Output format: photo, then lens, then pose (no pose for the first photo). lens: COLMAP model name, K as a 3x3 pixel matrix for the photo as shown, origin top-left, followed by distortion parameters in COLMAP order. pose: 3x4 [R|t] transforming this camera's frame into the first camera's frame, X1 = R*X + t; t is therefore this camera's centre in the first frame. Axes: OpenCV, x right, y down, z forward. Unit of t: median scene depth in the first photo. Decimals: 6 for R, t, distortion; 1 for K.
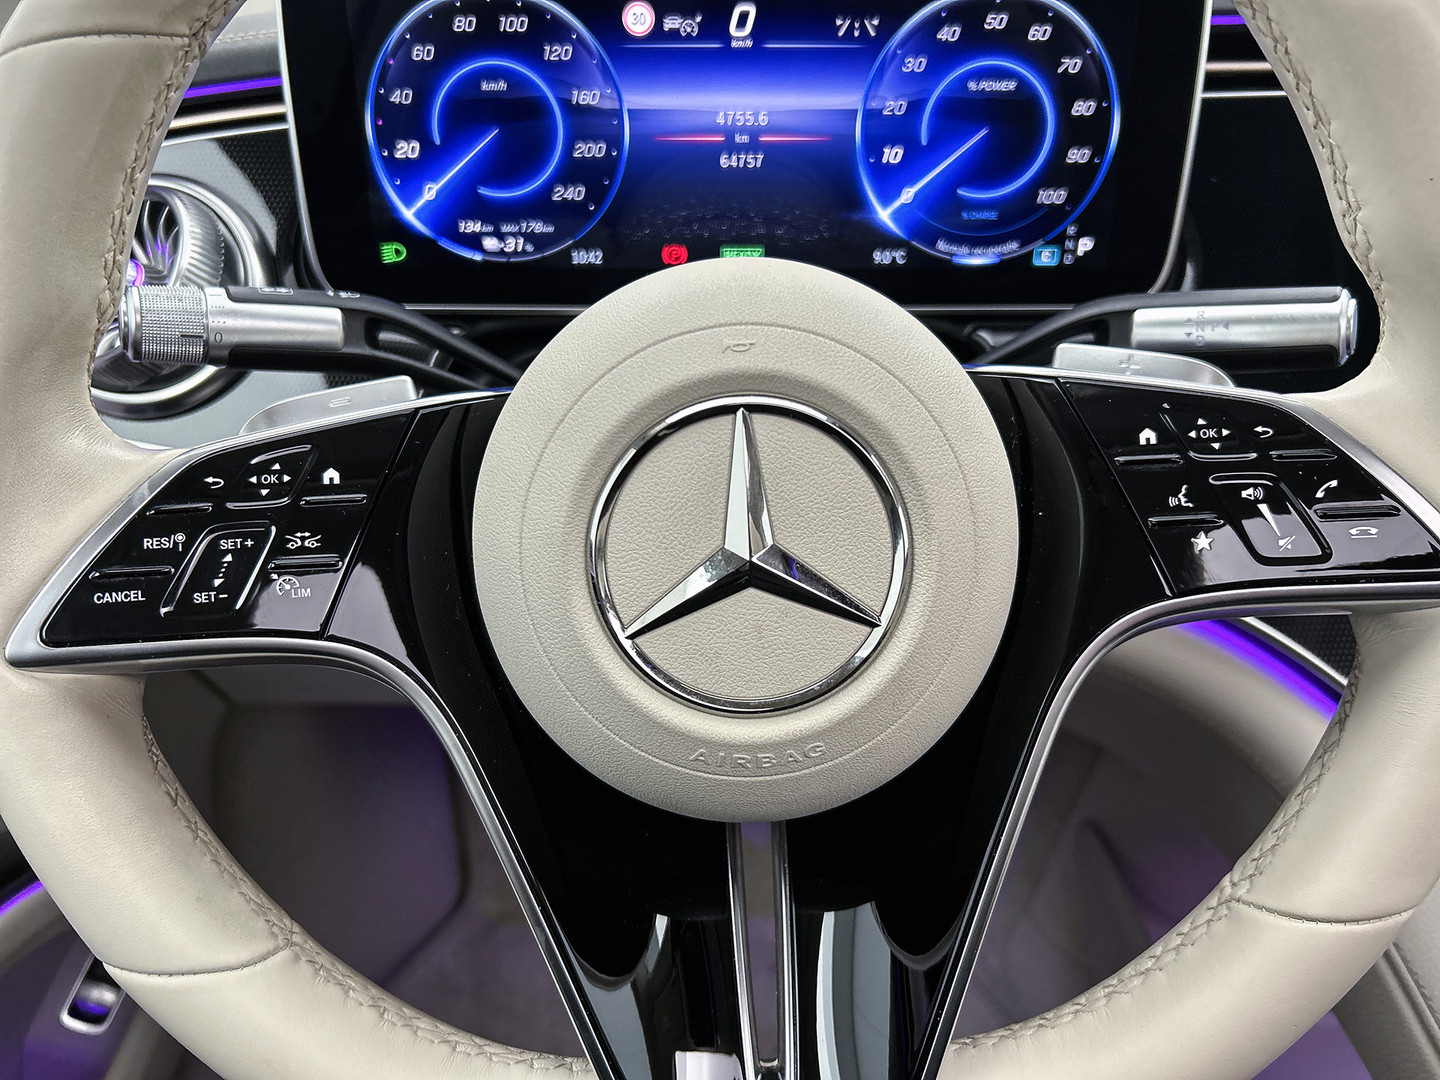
lens RADIAL K [[1093.3, 0, 728.6], [0, 1093.3, 536.3], [0, 0, 1]] dist [-0.022752, 0.014636]
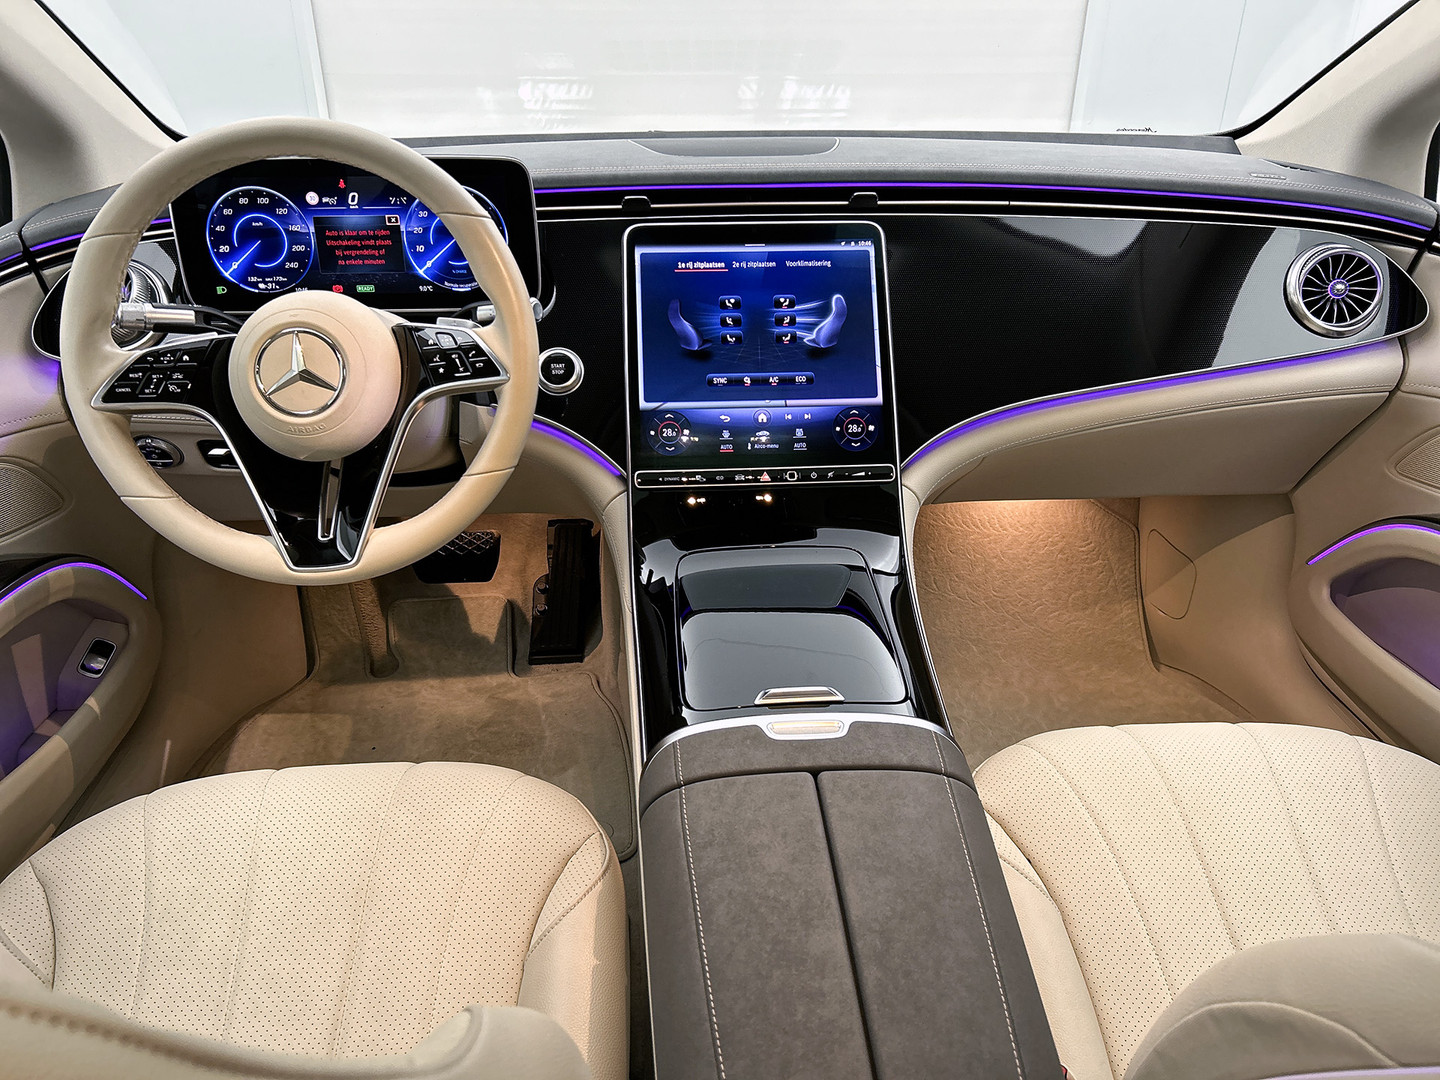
lens RADIAL K [[1093.3, 0, 761.5], [0, 1093.3, 570.3], [0, 0, 1]] dist [-0.022752, 0.014636]
pose [[0.996879, -0.031029, 0.072598, 0.767346], [0.030413, 0.999492, 0.009574, 0.417489], [-0.072858, -0.007336, 0.997315, -1.666223]]
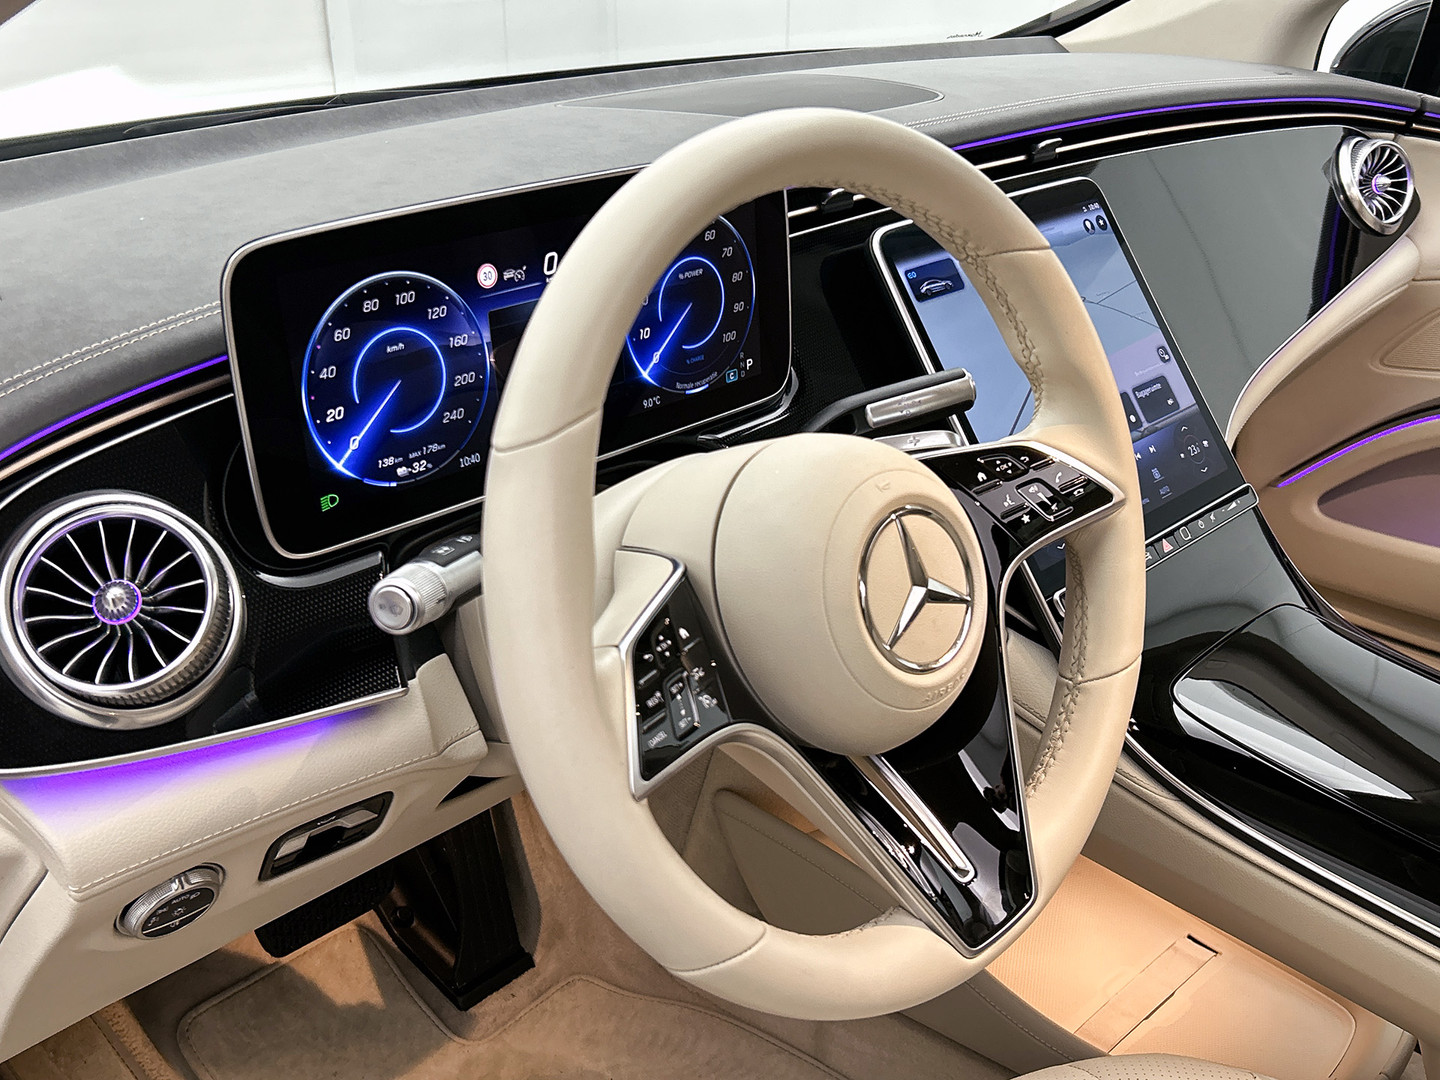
lens RADIAL K [[1438.2, 0, 722.9], [0, 1438.2, 532.5], [0, 0, 1]] dist [-0.016543, 0.000000]
pose [[0.703580, -0.294816, 0.646574, -1.076736], [0.326211, 0.942341, 0.074704, -0.224497], [-0.631317, 0.158360, 0.759185, -0.422736]]
